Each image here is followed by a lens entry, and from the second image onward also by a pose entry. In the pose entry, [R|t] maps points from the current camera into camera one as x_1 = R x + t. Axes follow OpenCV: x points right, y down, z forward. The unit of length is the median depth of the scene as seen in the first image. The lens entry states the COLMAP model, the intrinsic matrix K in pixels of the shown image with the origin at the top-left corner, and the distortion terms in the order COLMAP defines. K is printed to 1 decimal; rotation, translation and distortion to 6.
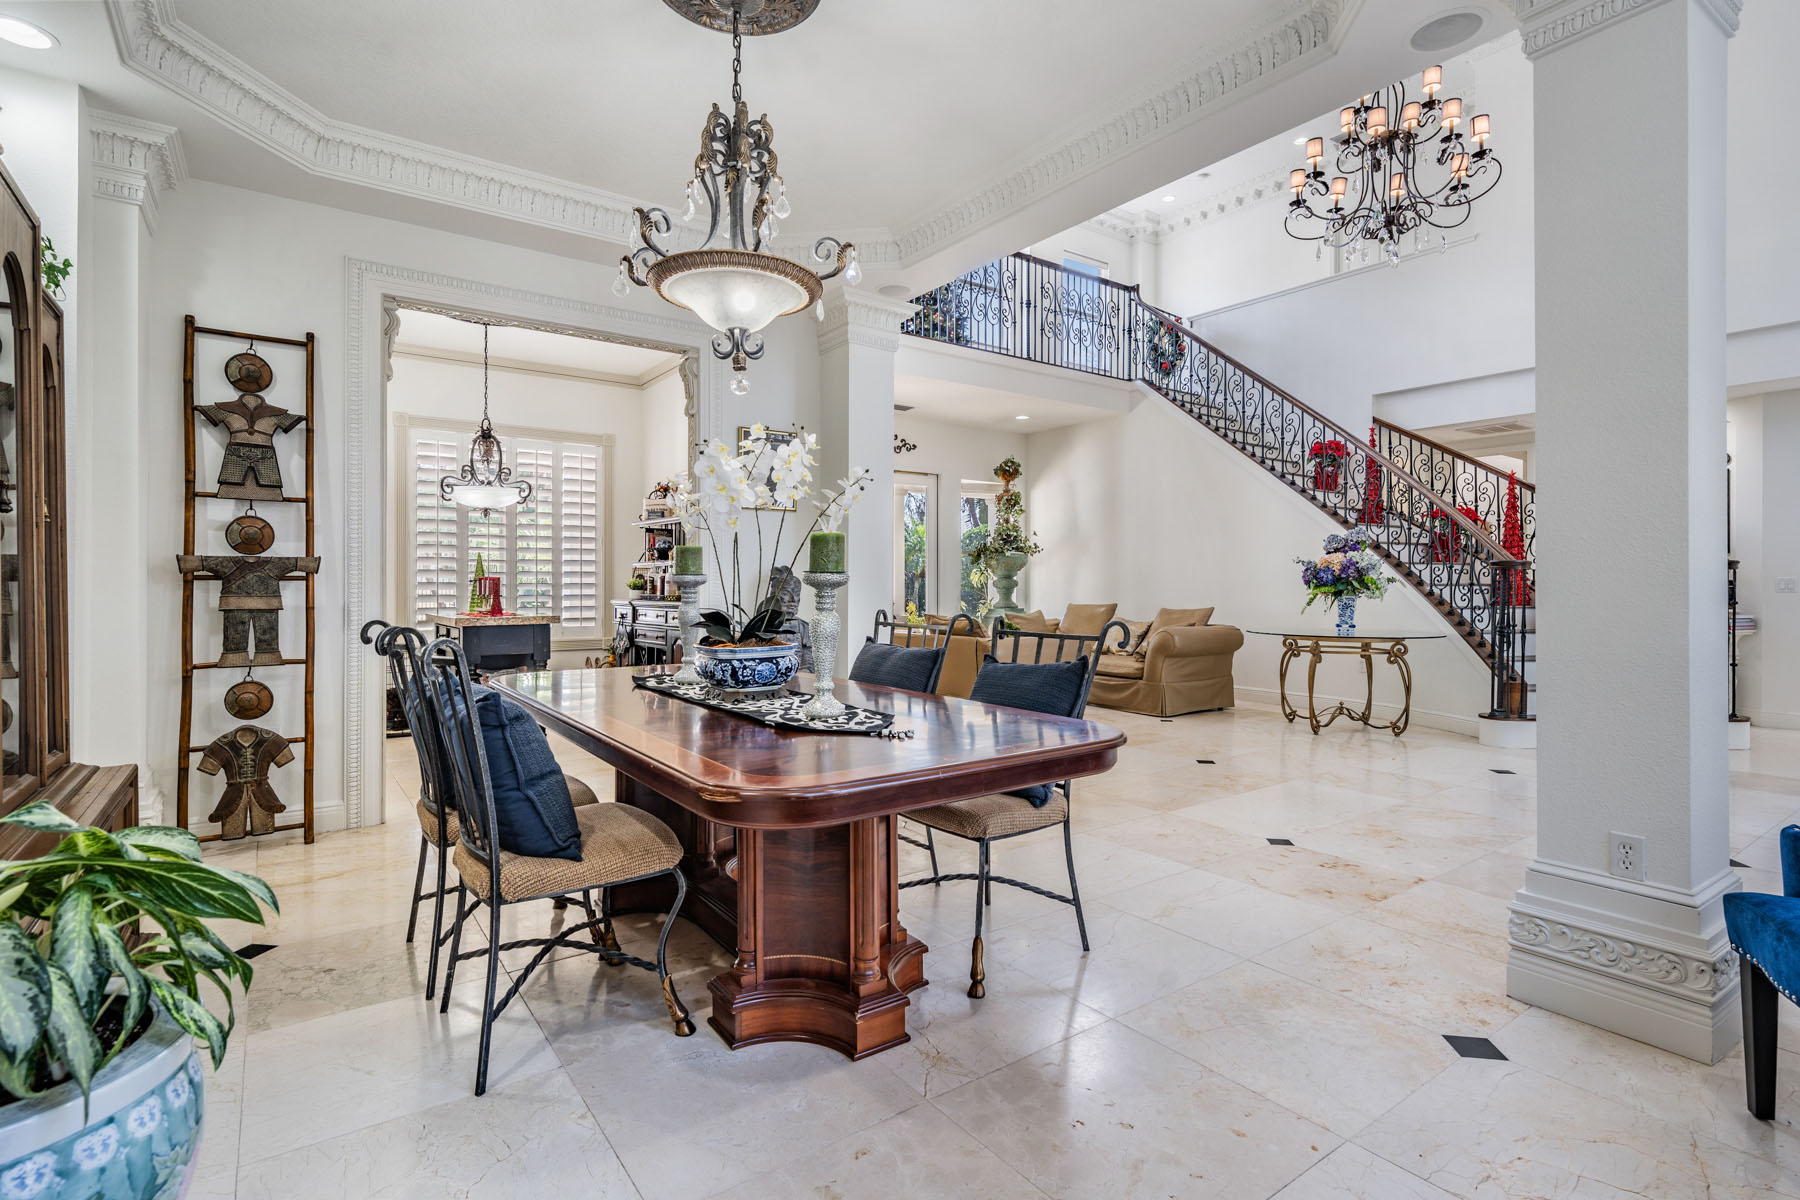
lens RADIAL K [[859.0, 0, 903.6], [0, 859.0, 588.9], [0, 0, 1]] dist [-0.000706, 0.000001]
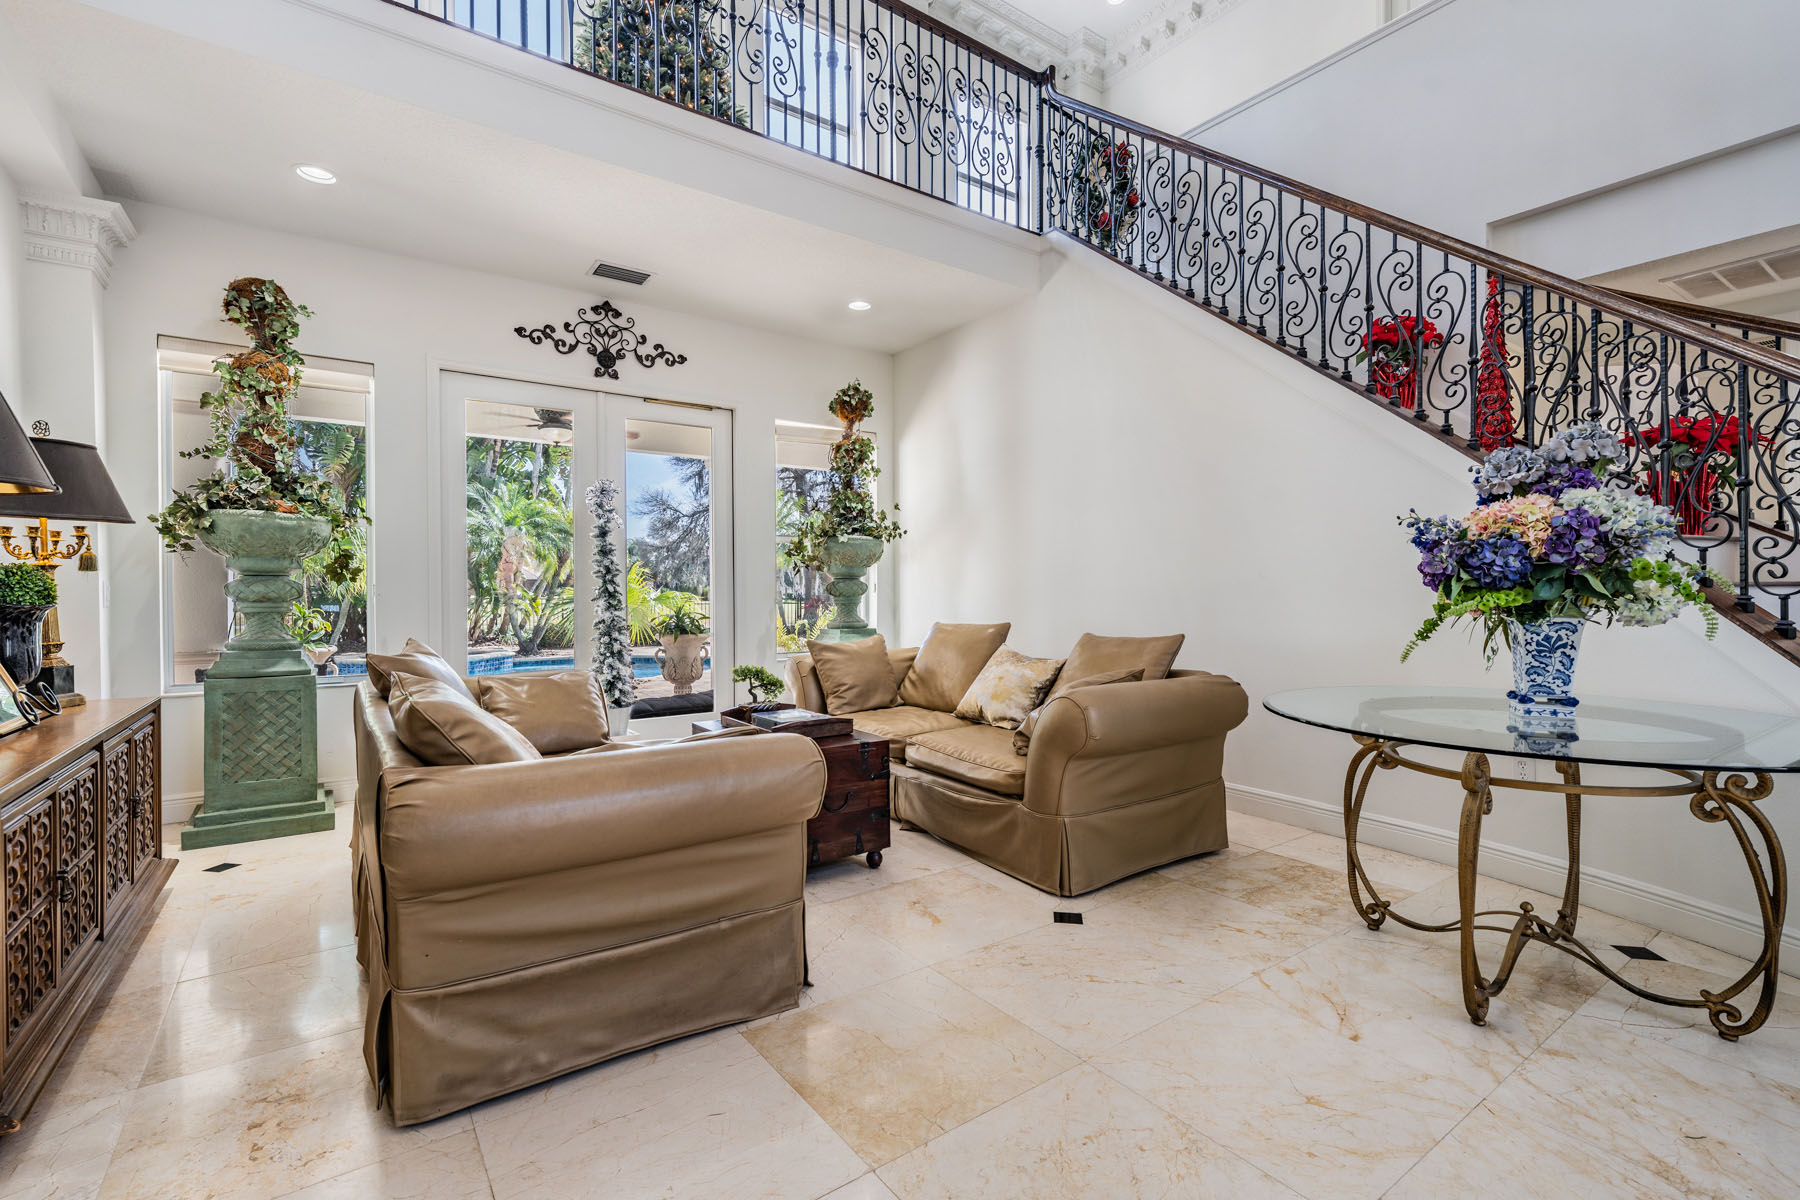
lens RADIAL K [[801.8, 0, 900.0], [0, 801.8, 600.0], [0, 0, 1]] dist [0.000026, -0.000171]
pose [[0.999985, -0.005284, -0.001638, 0.193639], [0.005296, 0.999960, 0.007207, -0.002080], [0.001600, -0.007216, 0.999973, 0.525056]]
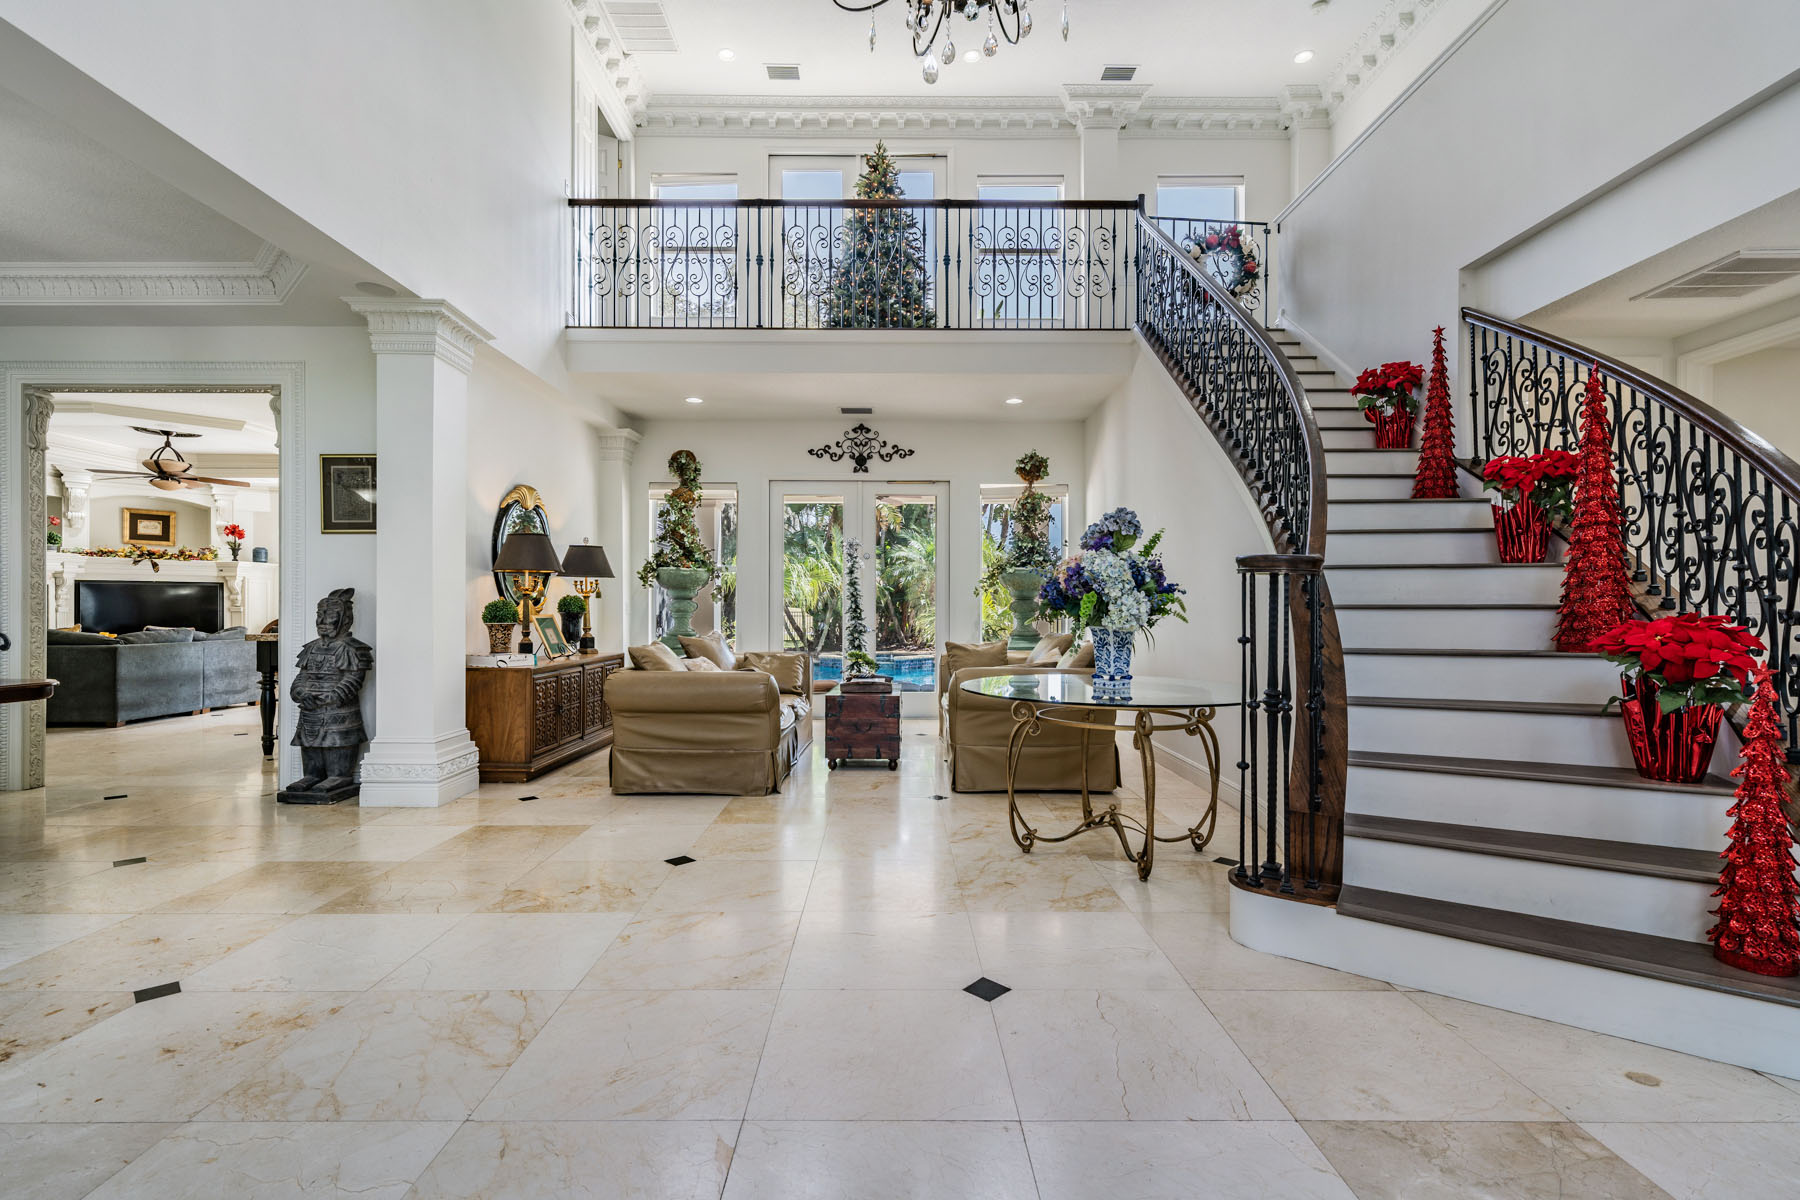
lens RADIAL K [[808.2, 0, 890.2], [0, 808.2, 609.6], [0, 0, 1]] dist [0.001473, 0.000158]
pose [[0.815336, 0.000868, -0.578987, 0.565845], [-0.003363, 0.999989, -0.003237, -0.000480], [0.578978, 0.004587, 0.815331, 0.365089]]
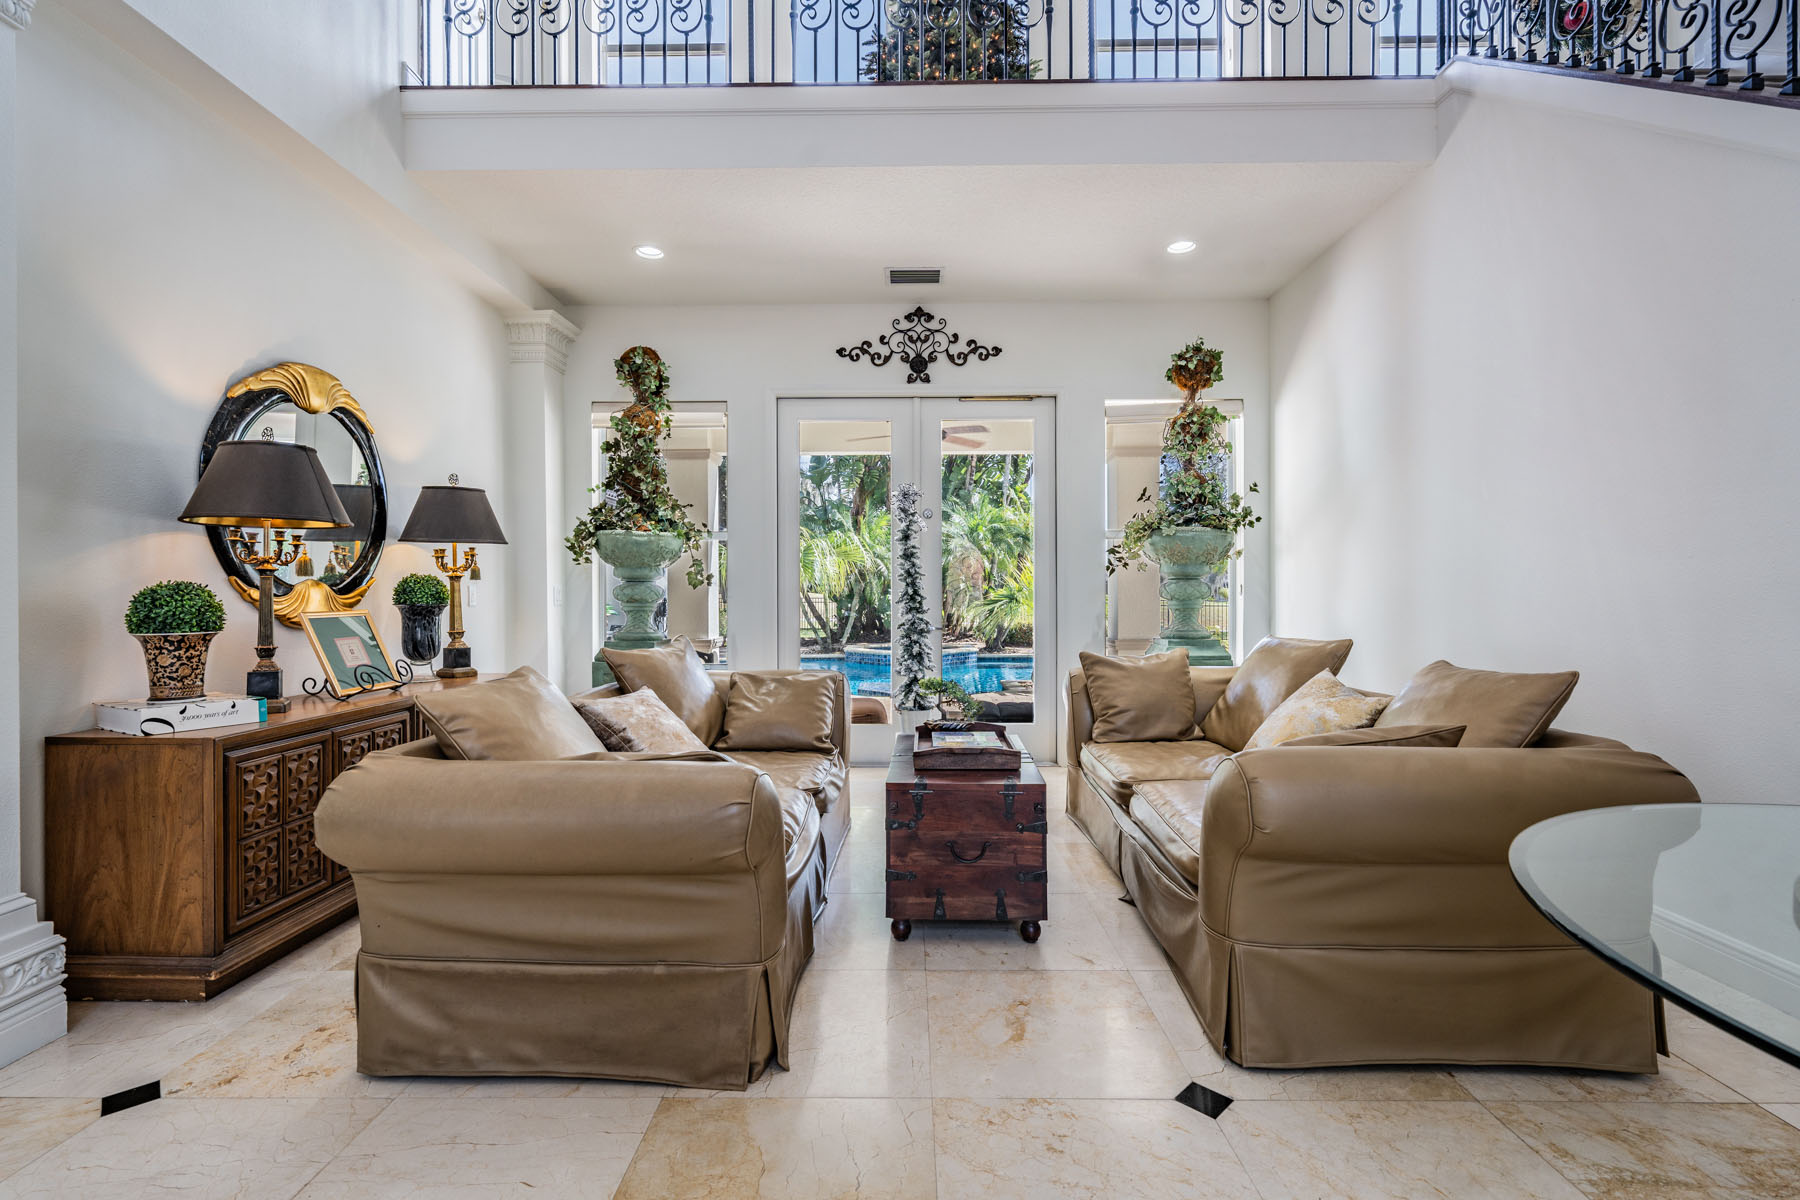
lens RADIAL K [[796.1, 0, 893.2], [0, 796.1, 598.7], [0, 0, 1]] dist [0.000295, -0.000378]
pose [[0.803545, -0.000309, -0.595244, 0.321140], [0.002007, 0.999996, 0.002191, -0.003198], [0.595241, -0.002956, 0.803542, 0.633573]]
